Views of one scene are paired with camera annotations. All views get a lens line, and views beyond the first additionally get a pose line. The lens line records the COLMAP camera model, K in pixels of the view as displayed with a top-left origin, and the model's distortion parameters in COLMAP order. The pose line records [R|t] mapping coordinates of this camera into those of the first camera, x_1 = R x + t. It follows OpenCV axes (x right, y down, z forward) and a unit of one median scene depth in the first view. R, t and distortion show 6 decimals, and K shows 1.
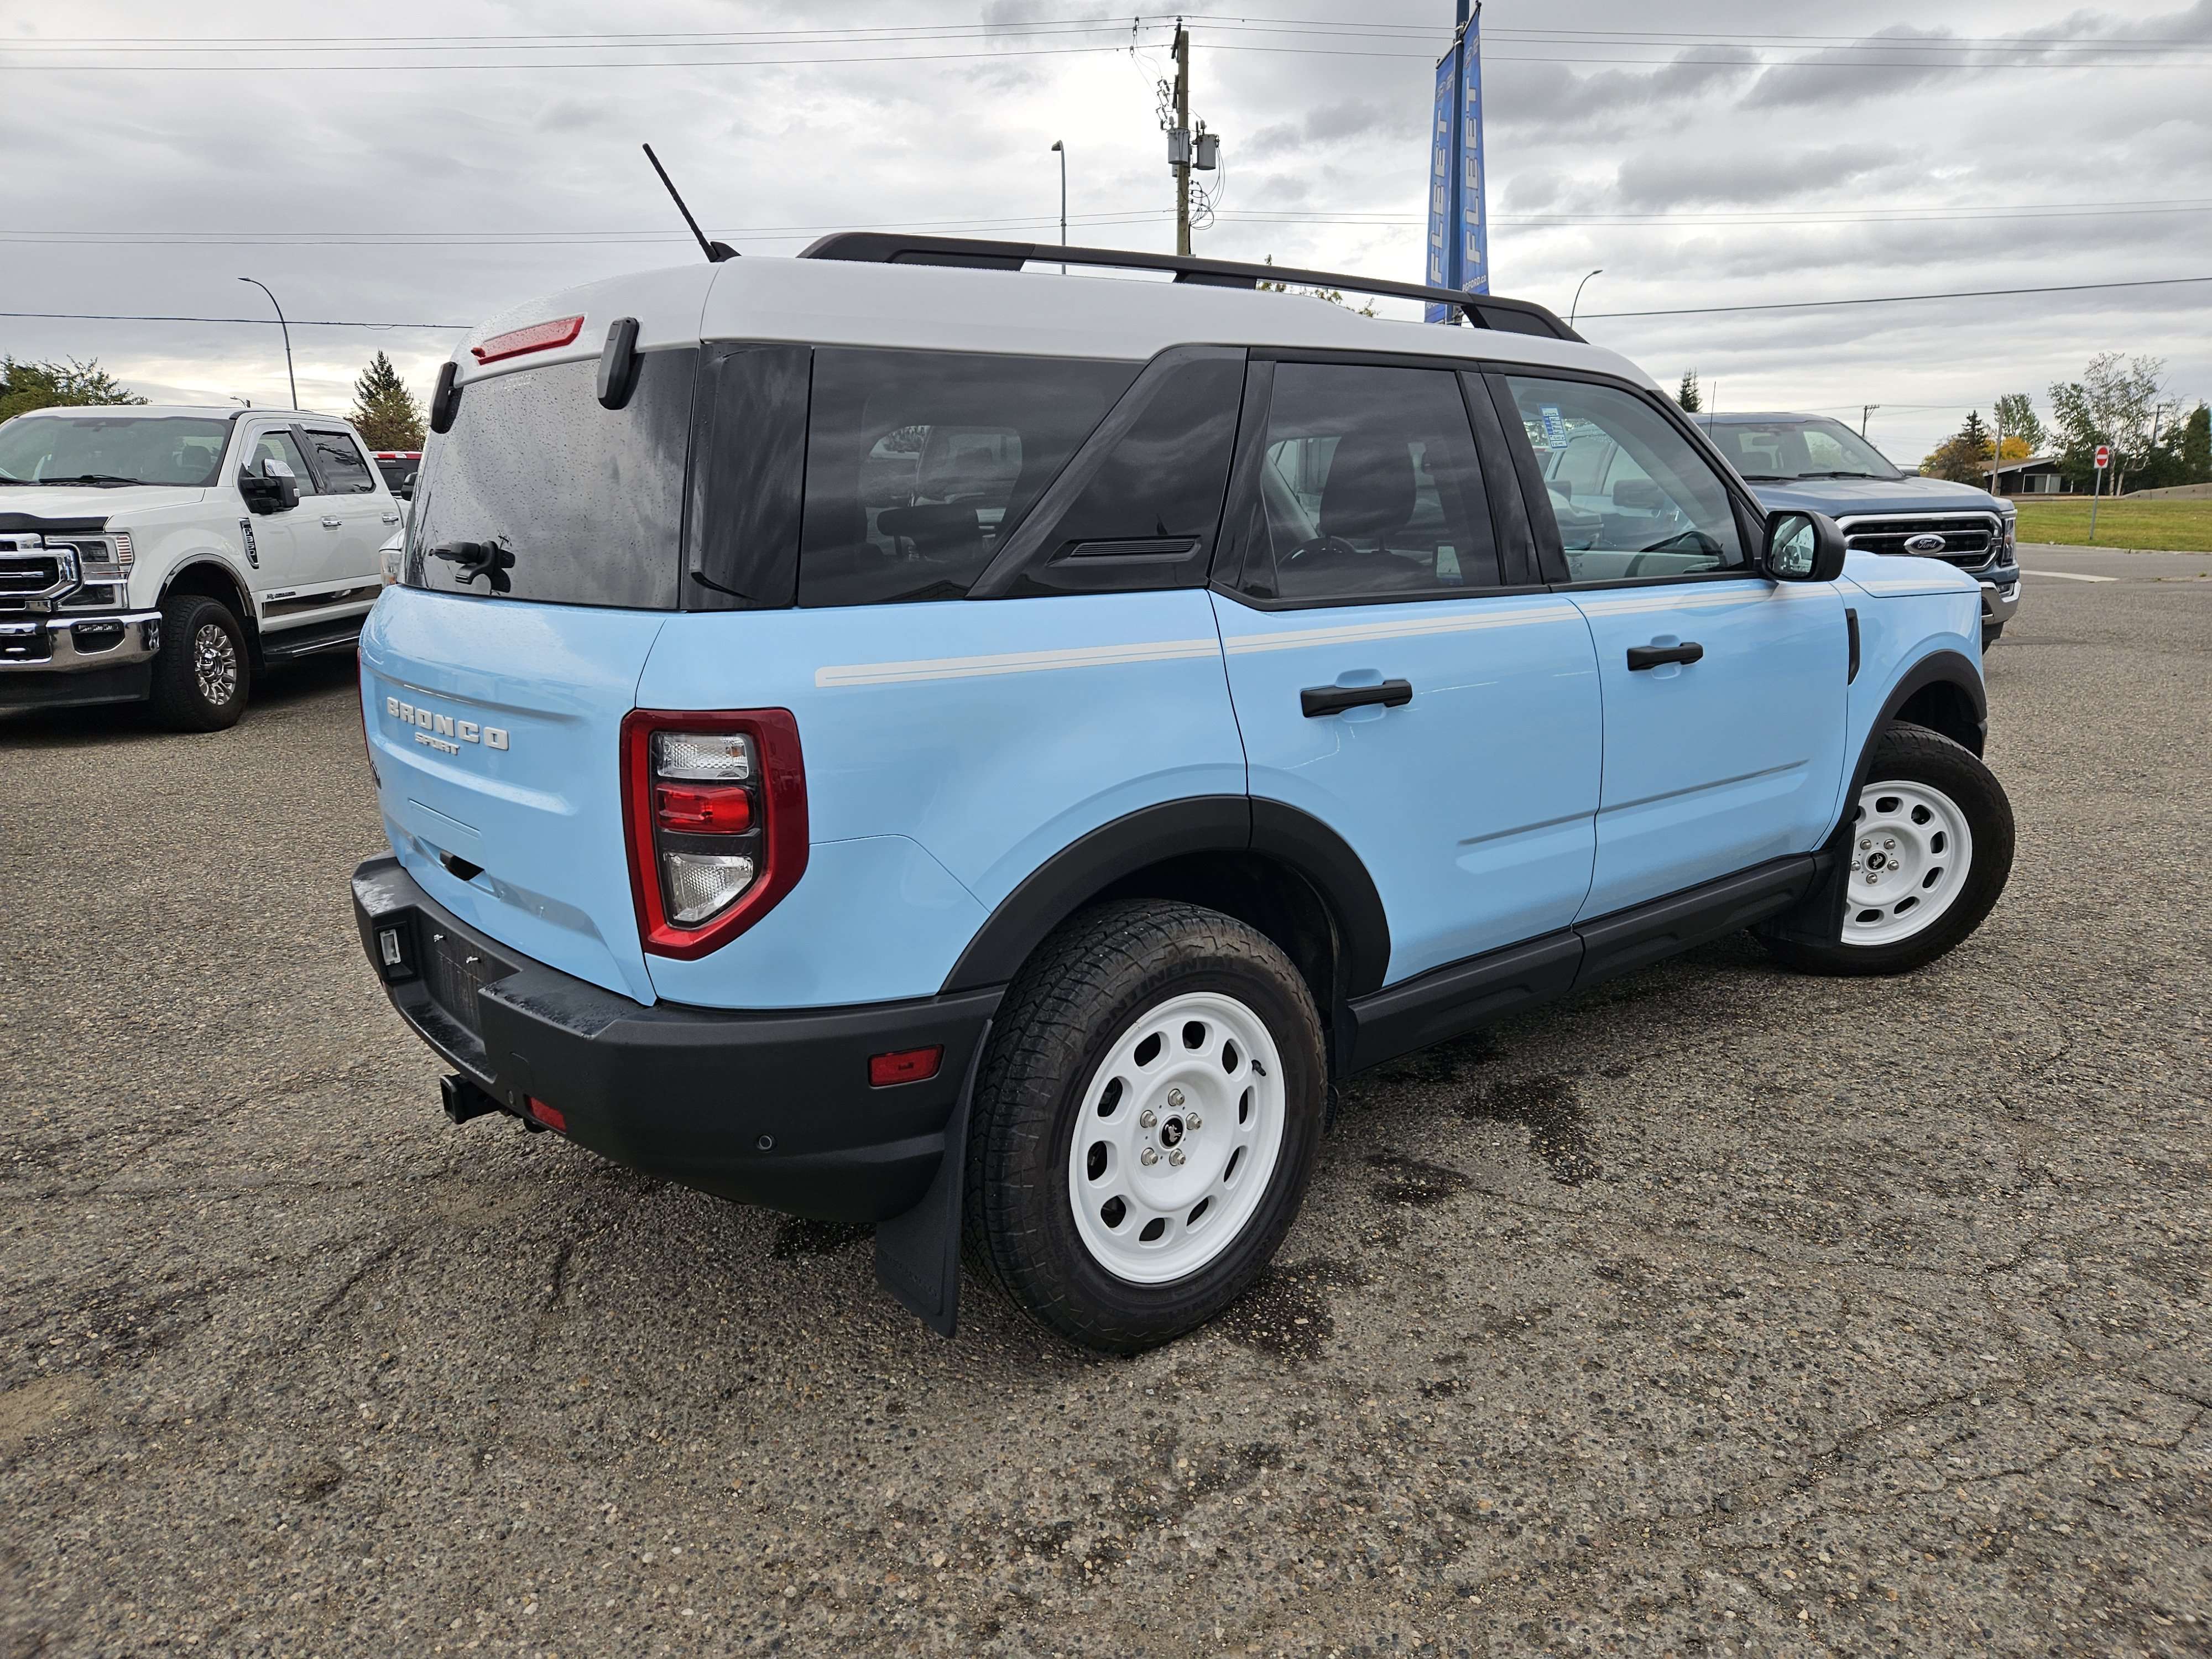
lens RADIAL K [[1529.5, 0, 1085.1], [0, 1529.5, 823.7], [0, 0, 1]] dist [0.065970, -0.059621]
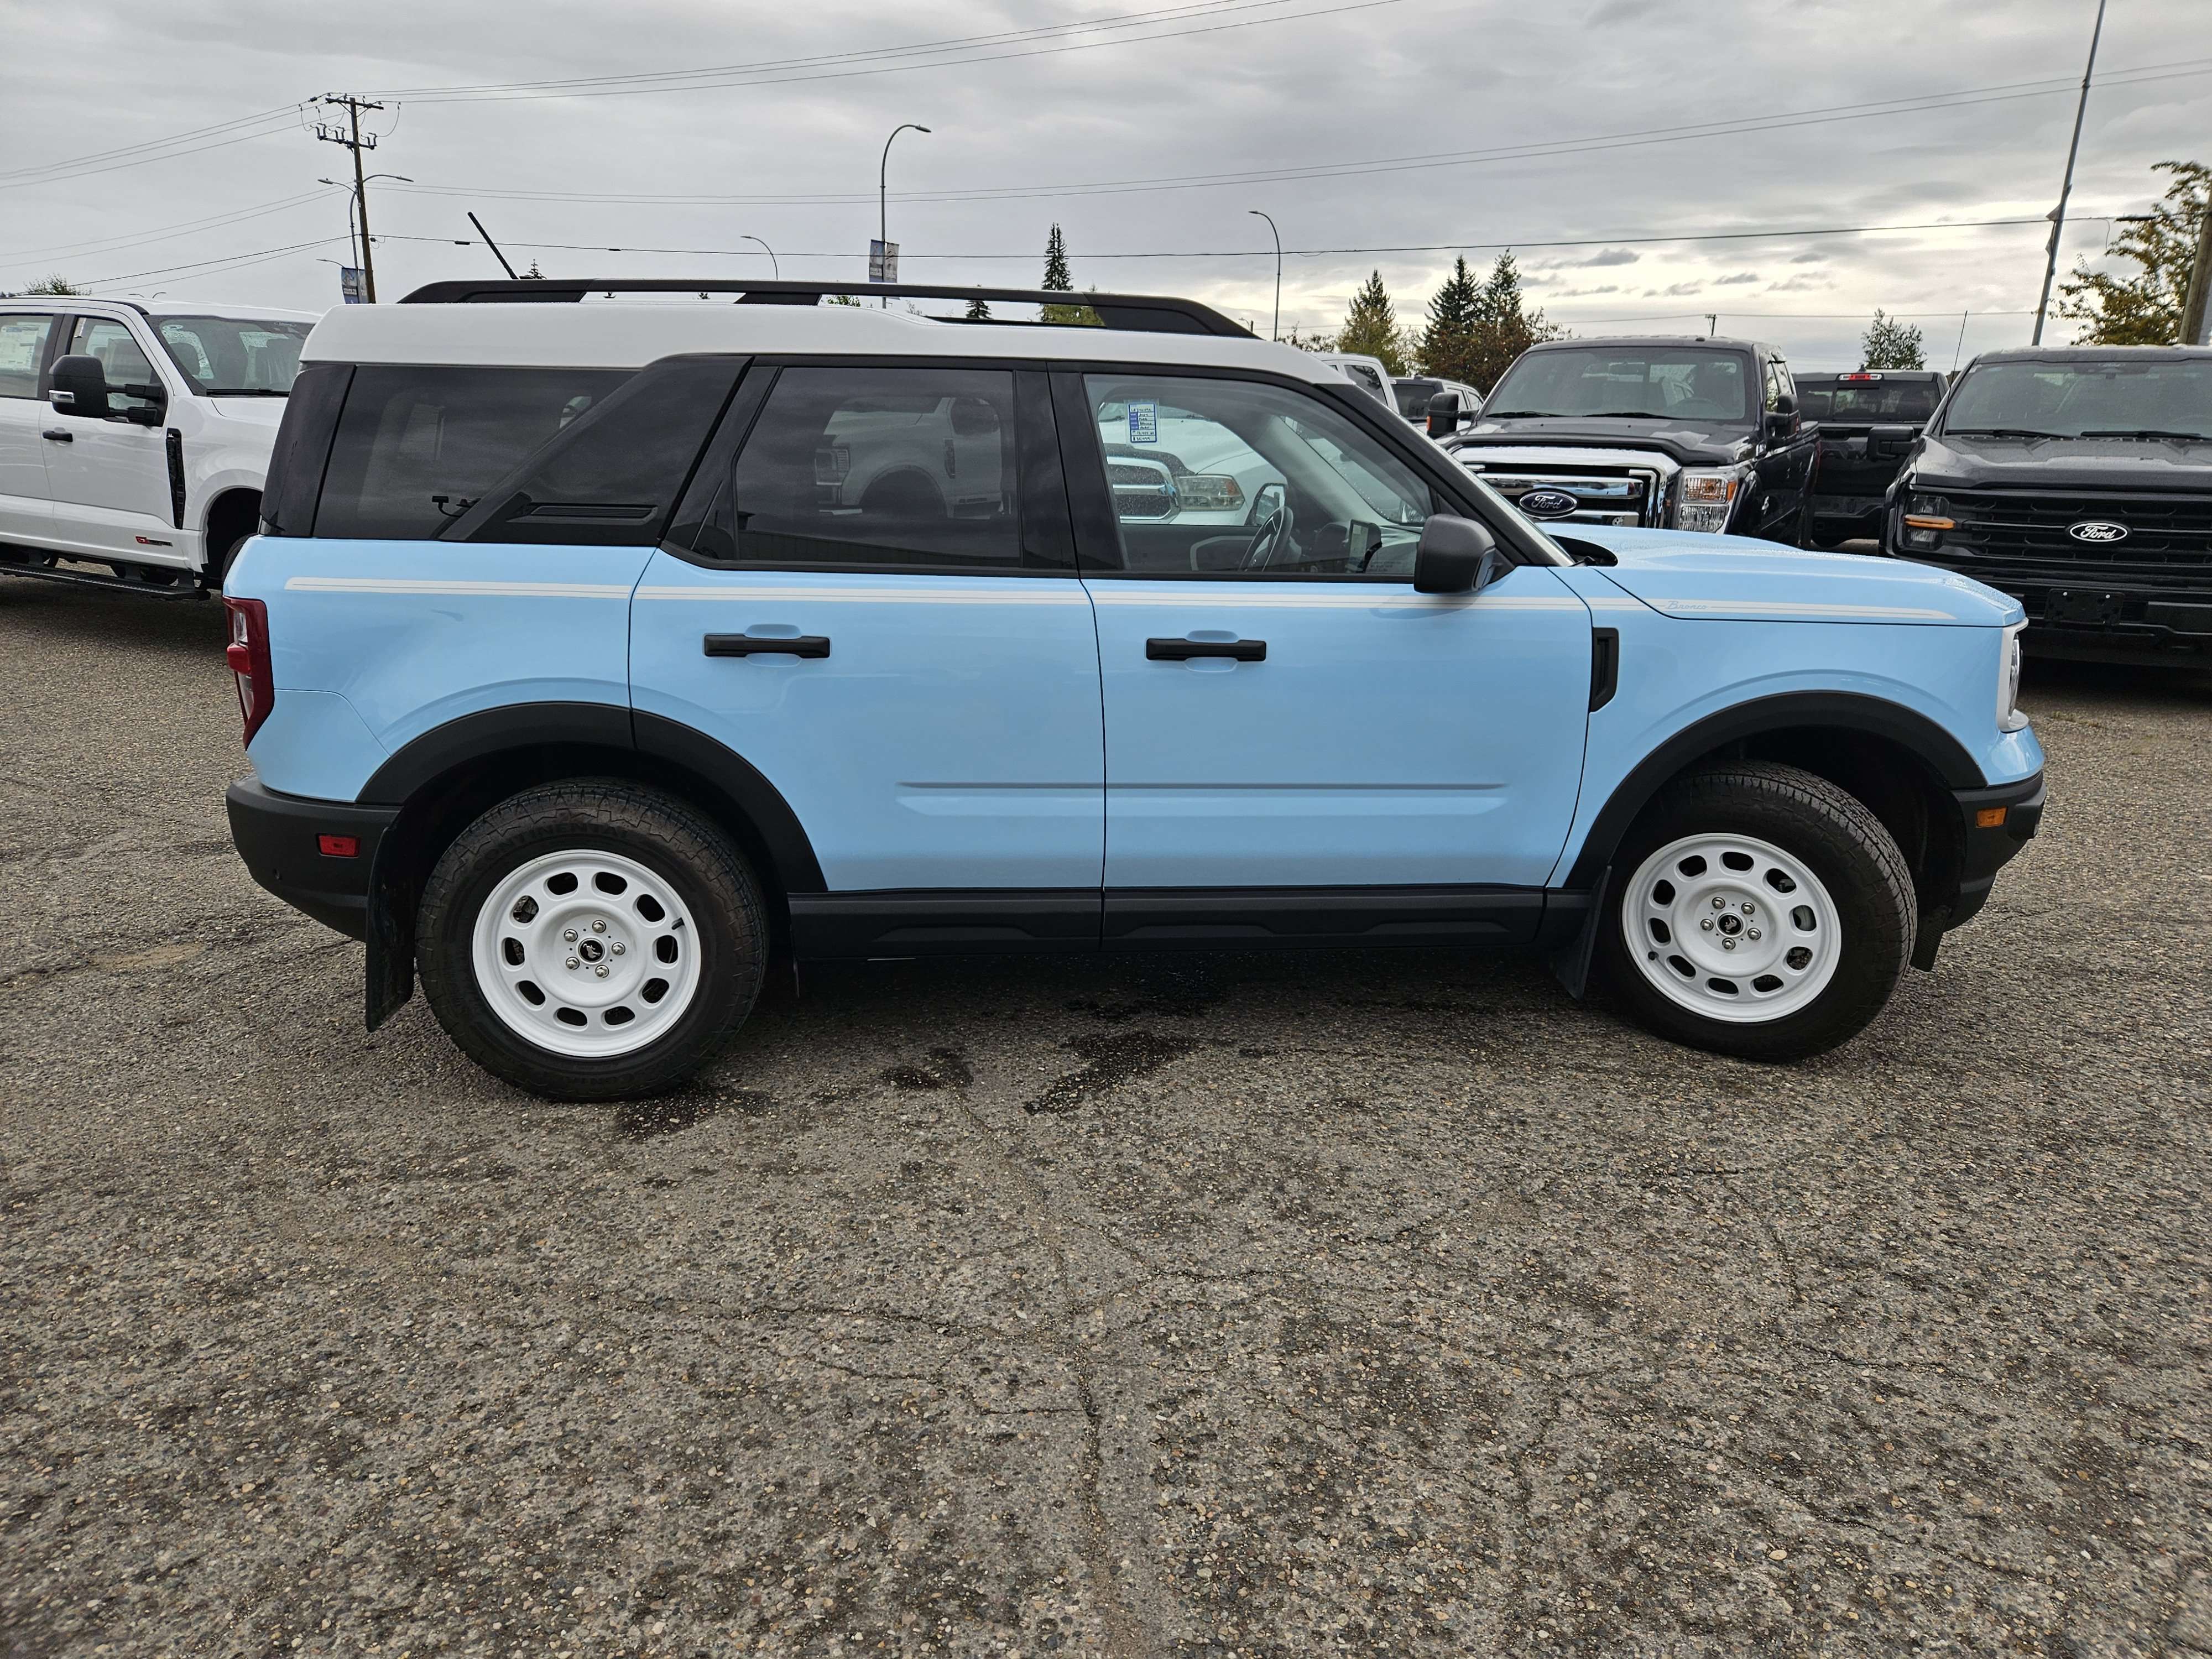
lens RADIAL K [[1529.5, 0, 1085.1], [0, 1529.5, 823.7], [0, 0, 1]] dist [0.065970, -0.059621]
pose [[0.806082, 0.177859, -0.564445, 1.164253], [-0.146216, 0.984055, 0.101270, -0.110194], [0.573457, 0.000899, 0.819235, 0.144137]]
